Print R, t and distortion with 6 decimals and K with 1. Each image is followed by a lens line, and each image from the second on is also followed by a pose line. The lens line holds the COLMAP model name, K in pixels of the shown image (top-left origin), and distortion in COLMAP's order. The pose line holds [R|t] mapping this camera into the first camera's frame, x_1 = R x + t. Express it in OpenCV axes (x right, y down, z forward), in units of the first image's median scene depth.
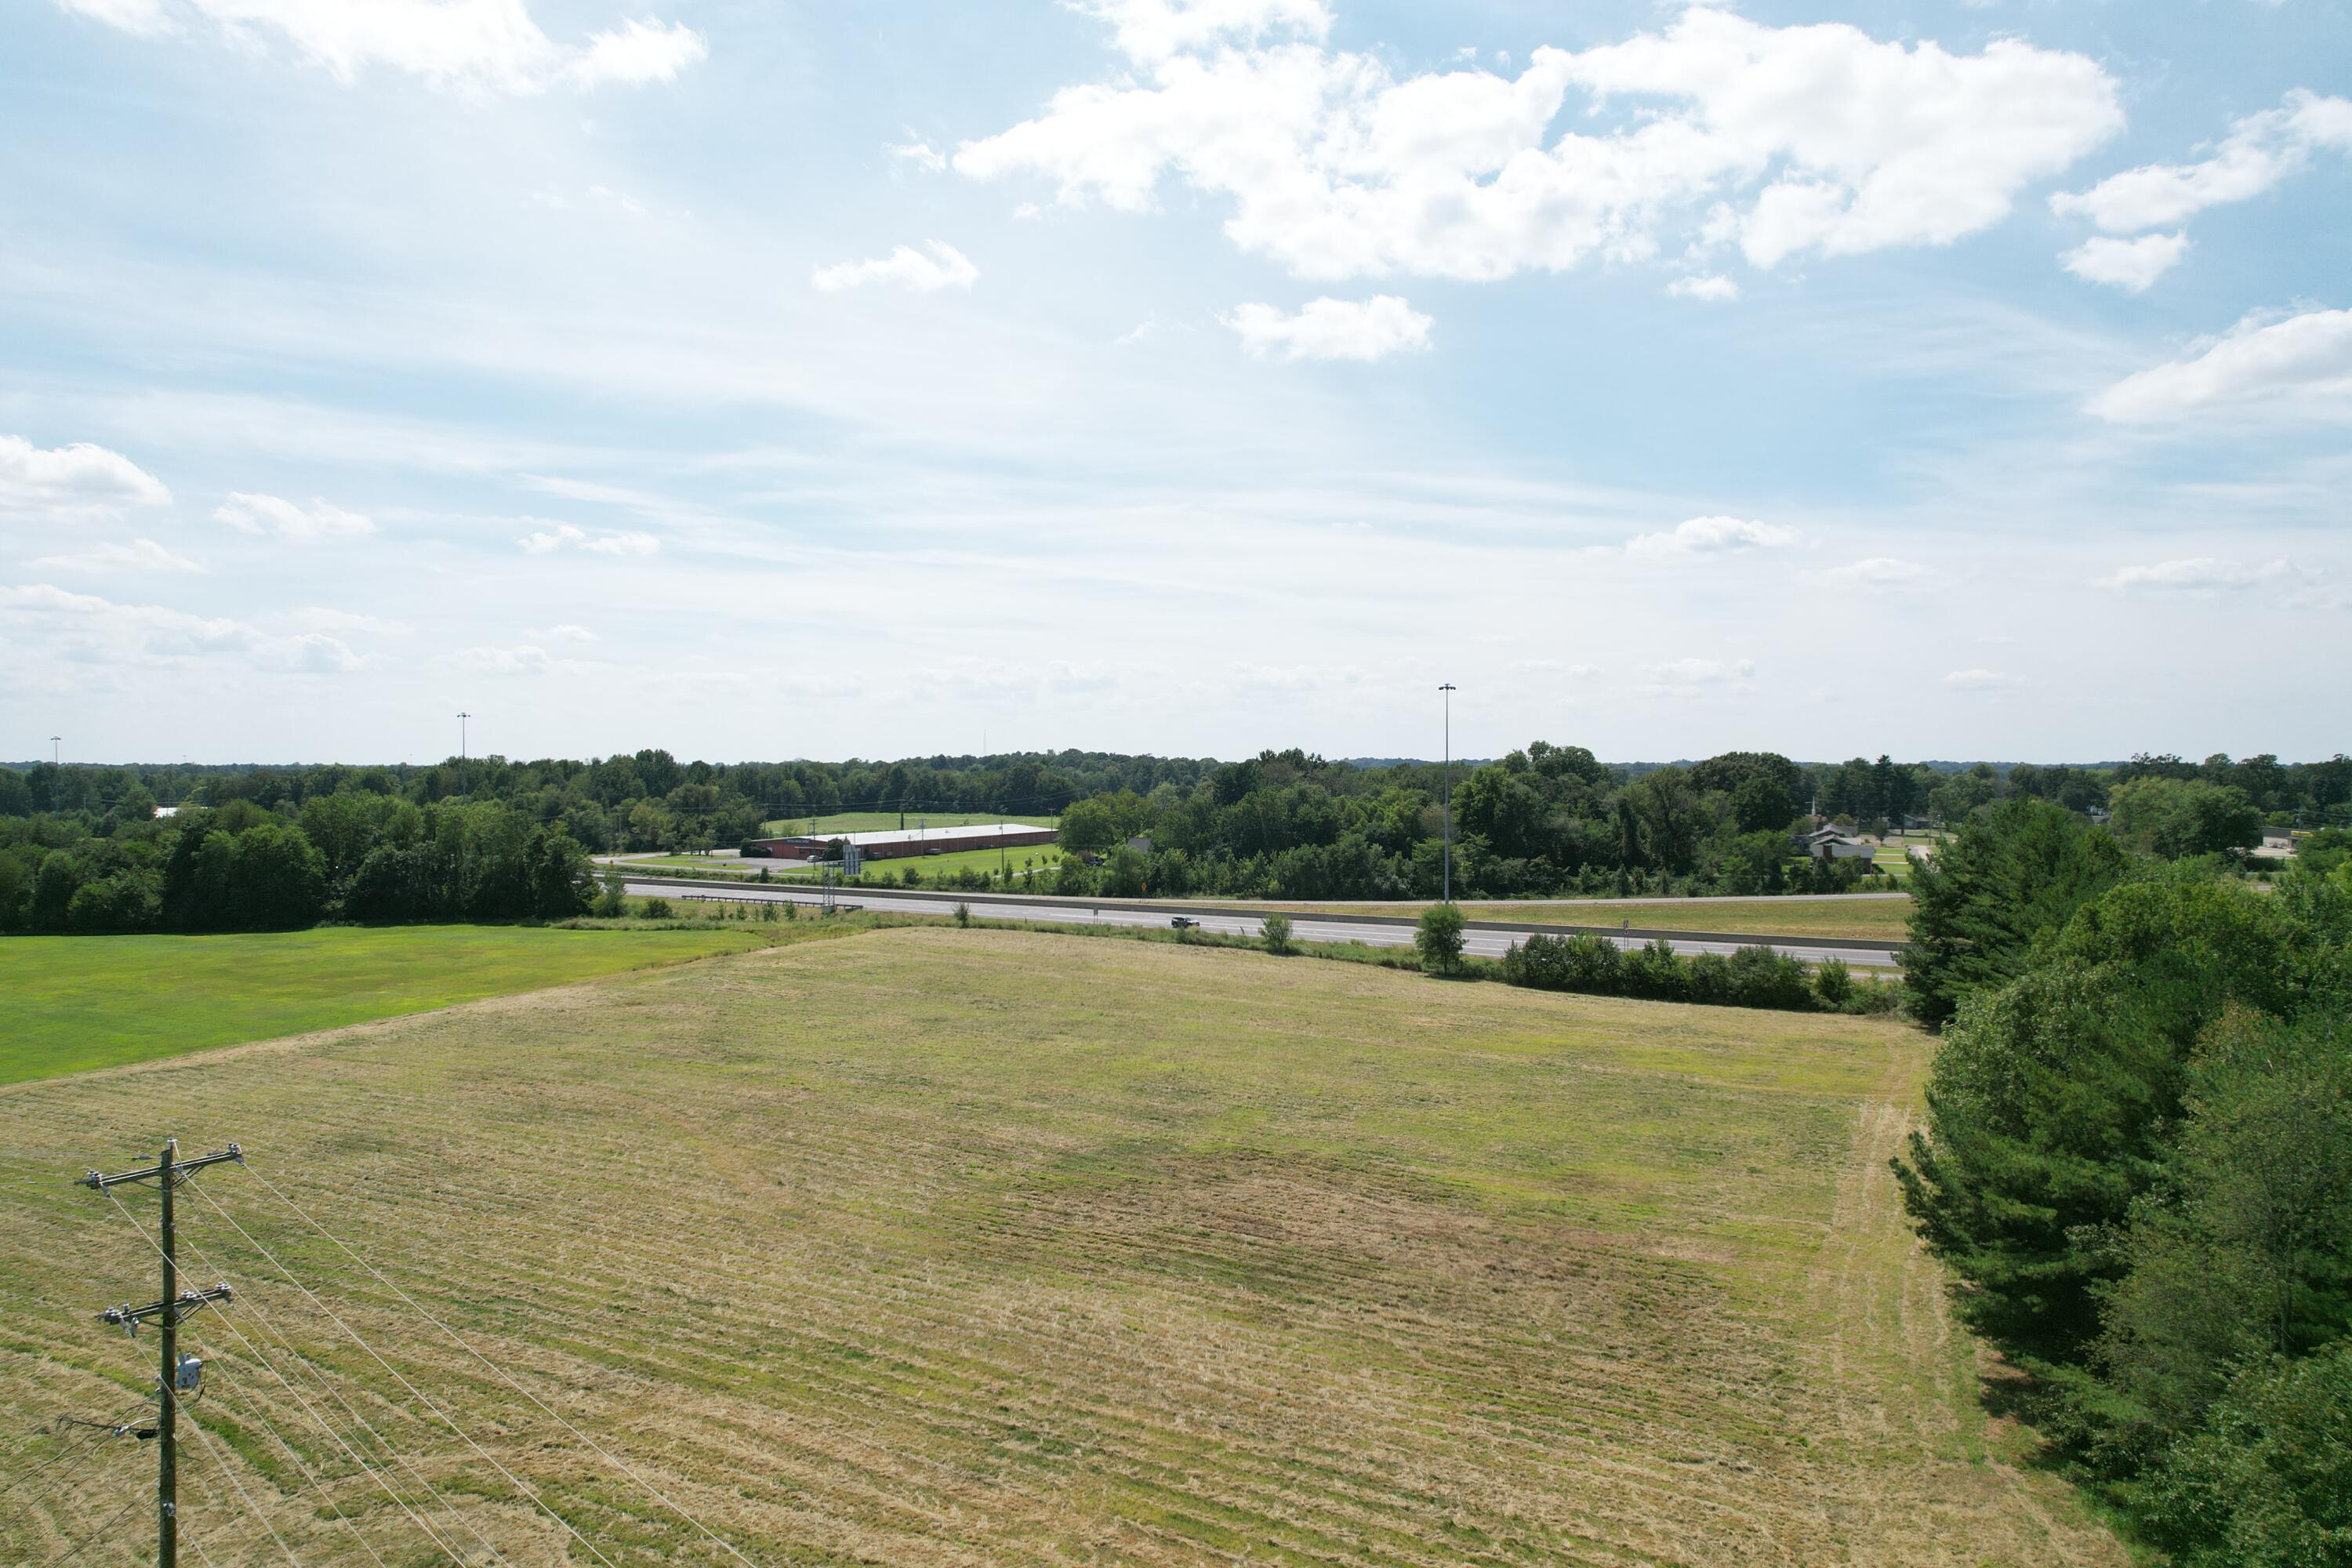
lens RADIAL K [[1515.7, 0, 1185.4], [0, 1515.7, 773.4], [0, 0, 1]] dist [-0.061941, 0.046355]
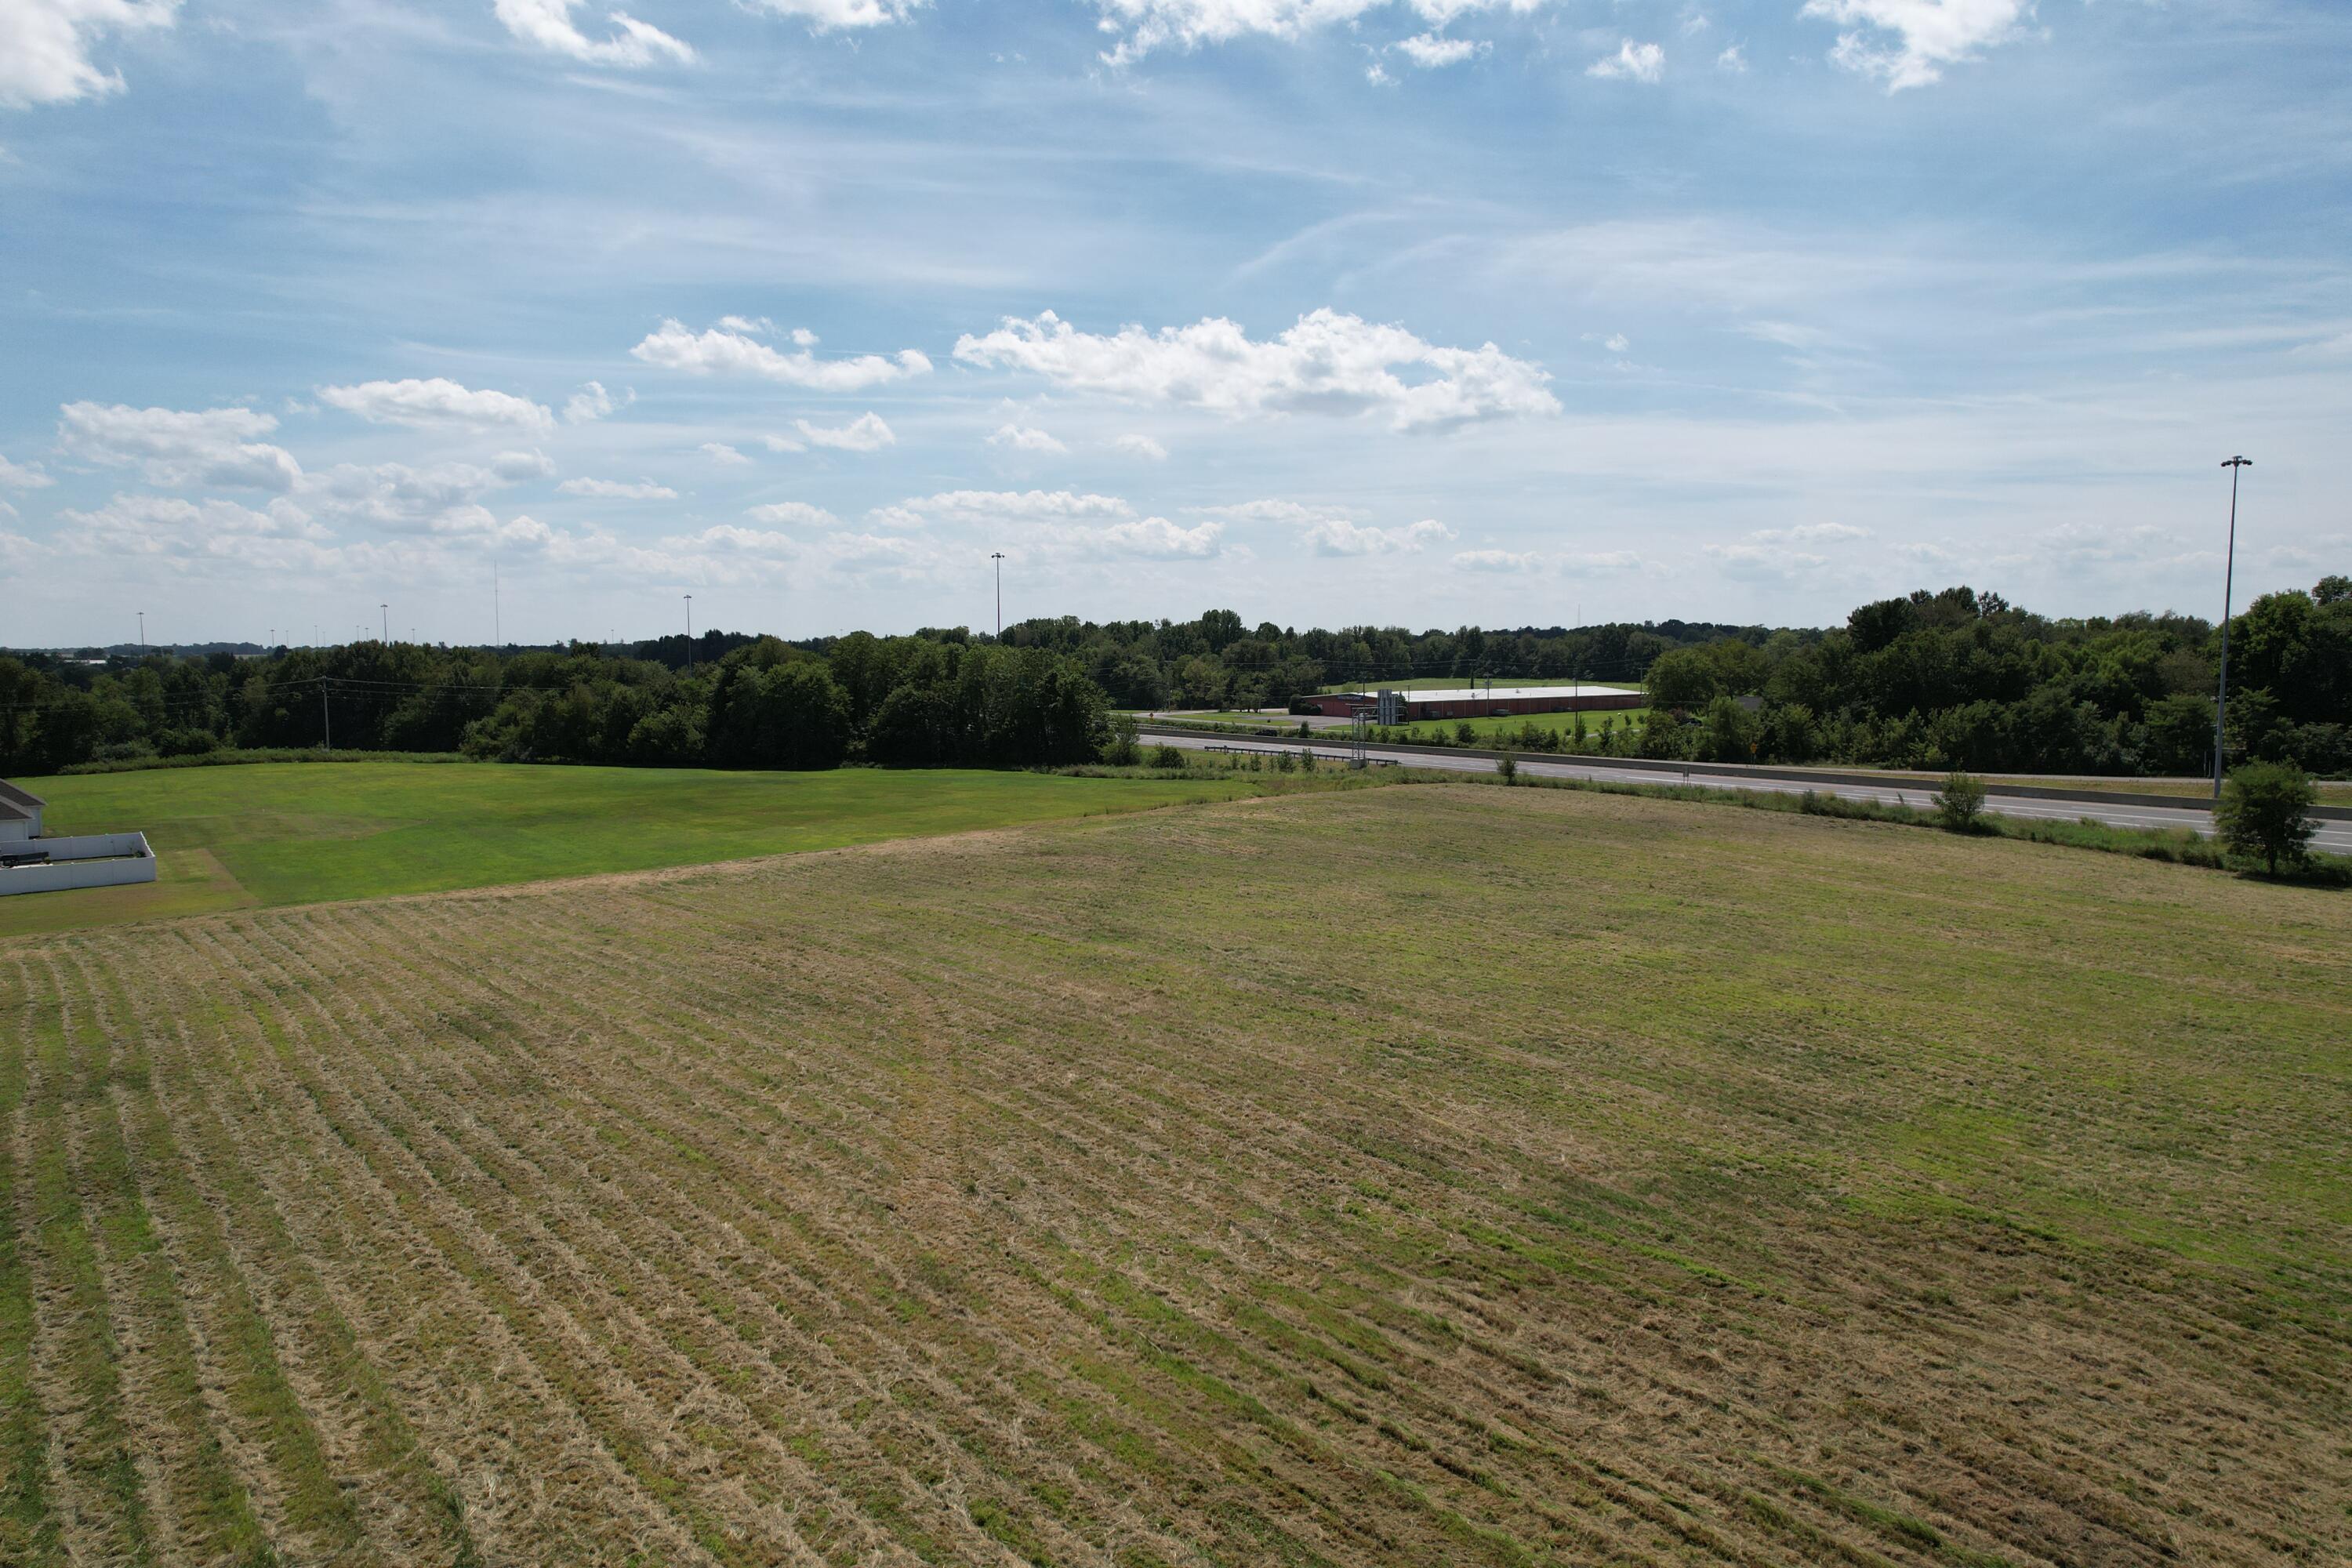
lens RADIAL K [[1502.3, 0, 1176.1], [0, 1502.3, 771.1], [0, 0, 1]] dist [-0.076409, 0.073184]
pose [[0.922207, 0.031341, -0.385425, -0.007997], [-0.002363, 0.997148, 0.075430, 0.040882], [0.386690, -0.068651, 0.919651, 0.247198]]
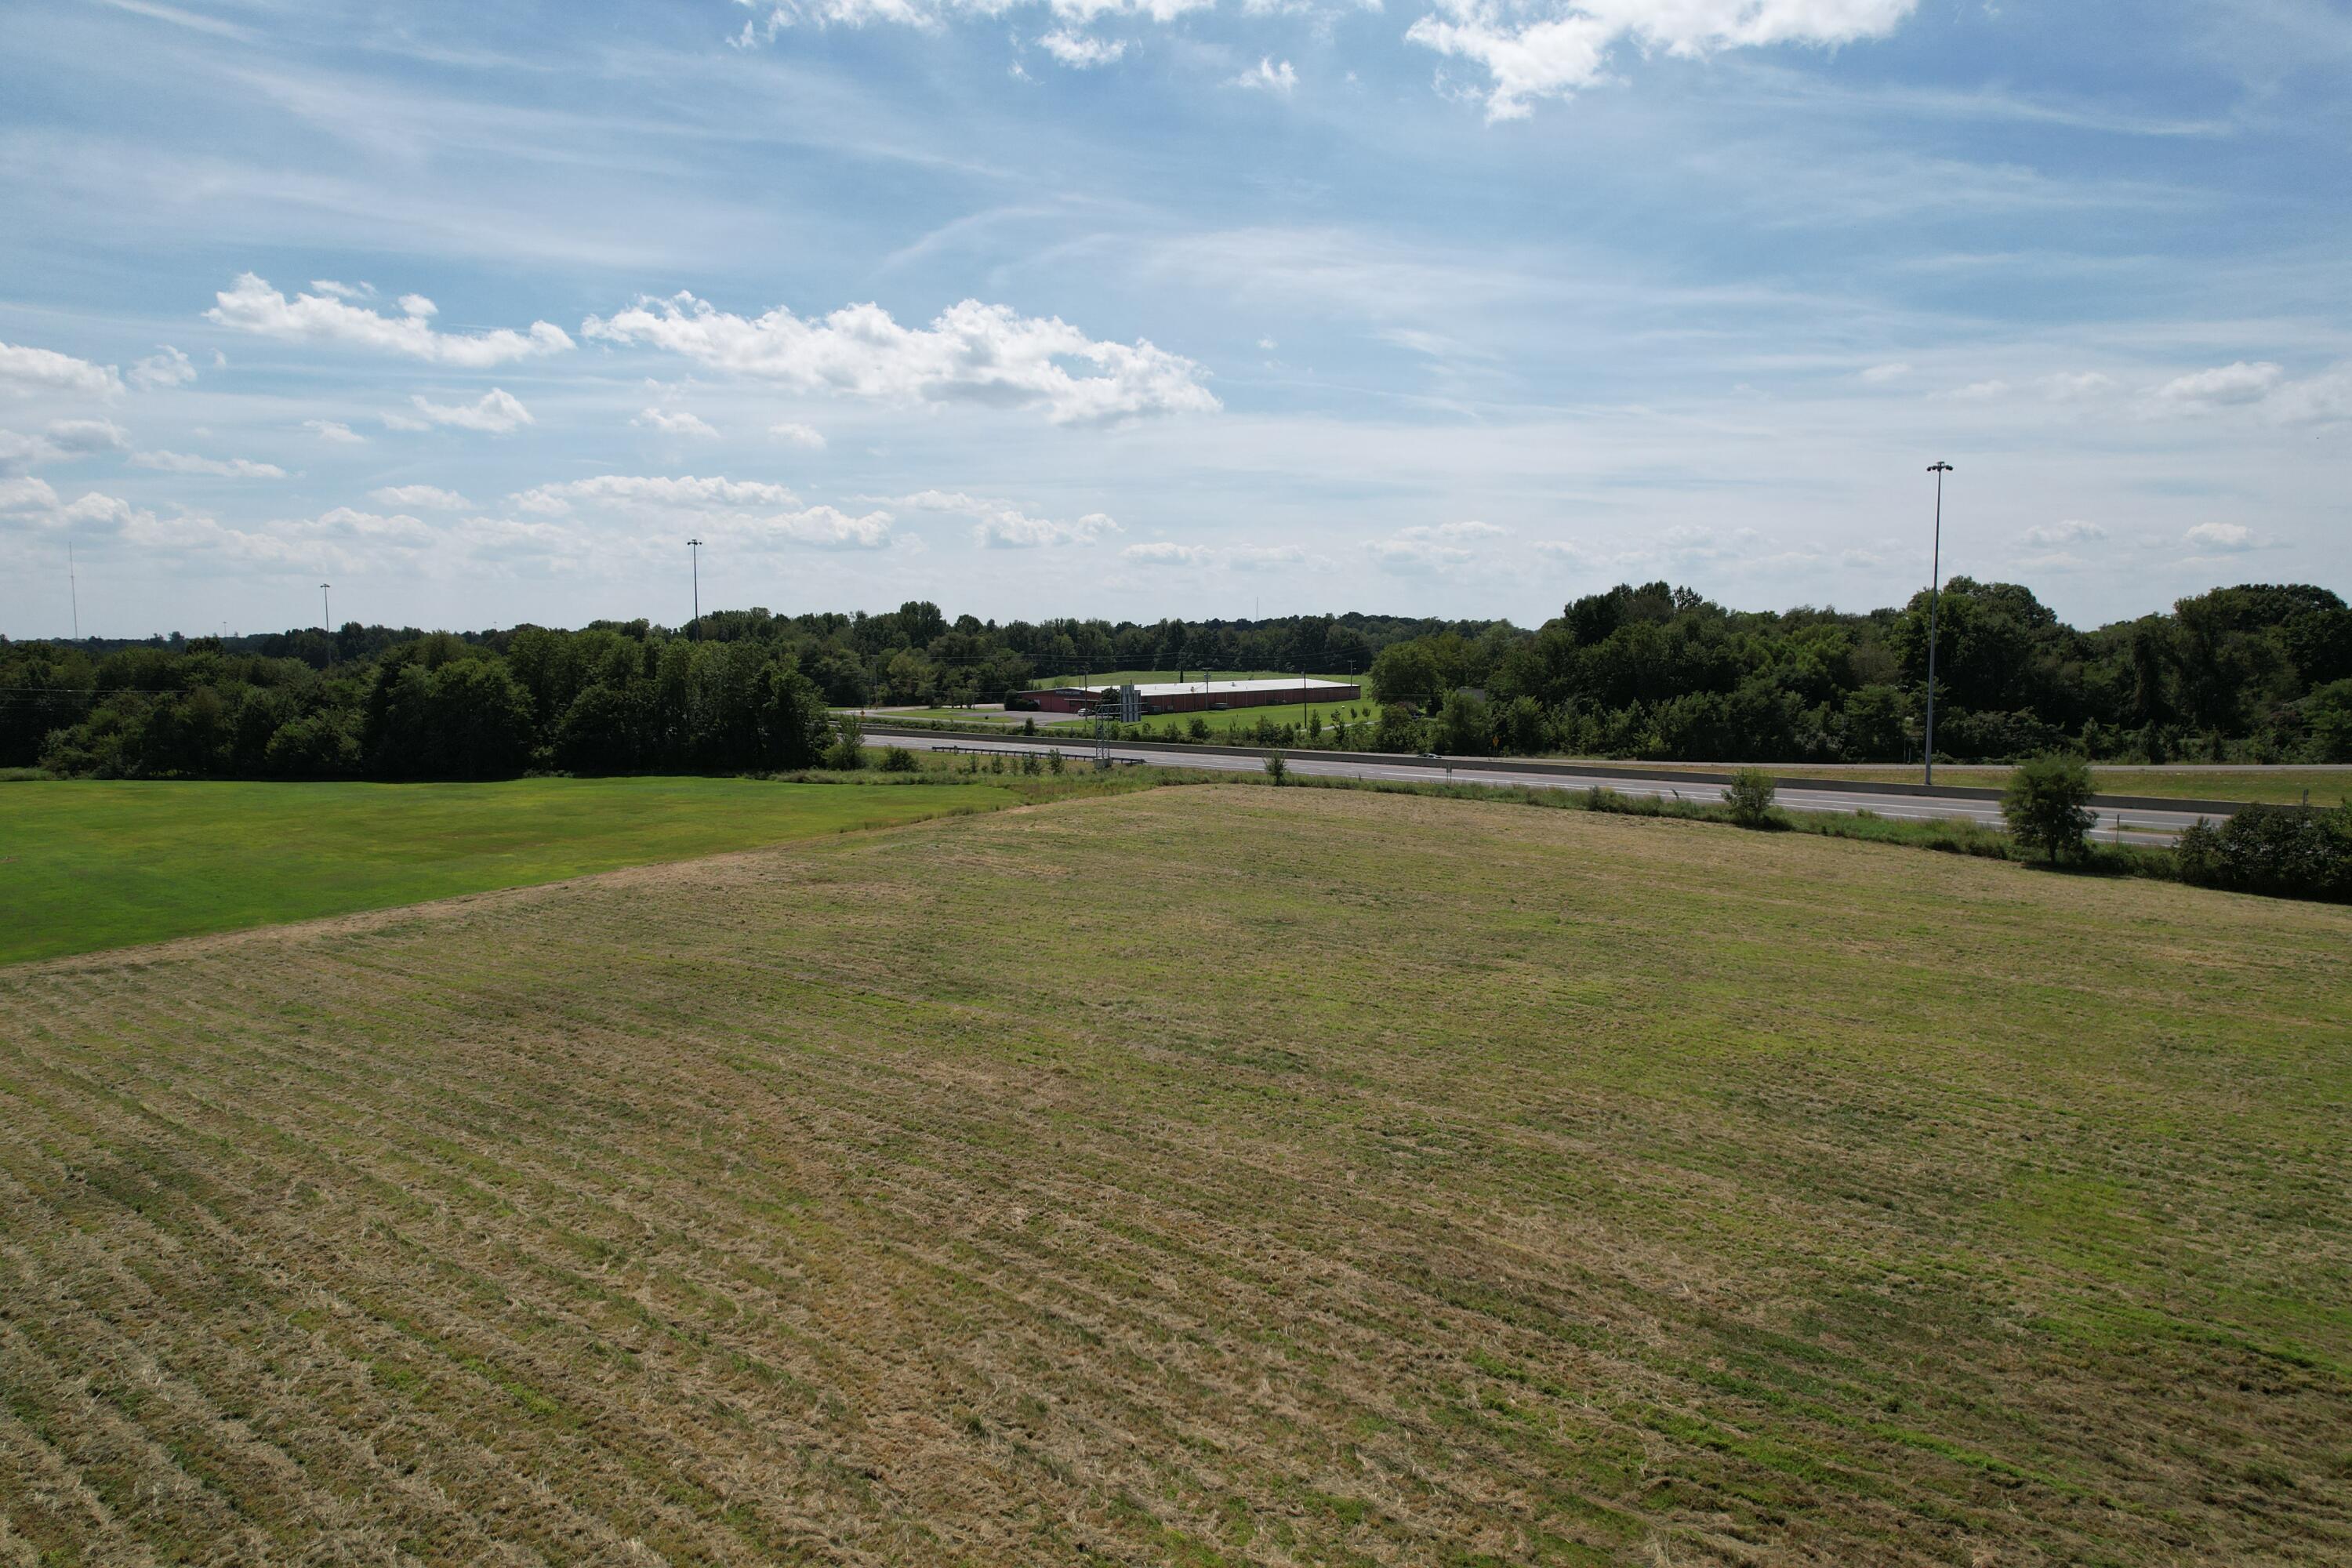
lens RADIAL K [[1497.3, 0, 1172.4], [0, 1497.3, 790.7], [0, 0, 1]] dist [-0.075630, 0.068705]
pose [[0.983004, 0.017641, -0.182735, -0.069627], [-0.000435, 0.995593, 0.093773, 0.038886], [0.183585, -0.092100, 0.978680, 0.291710]]
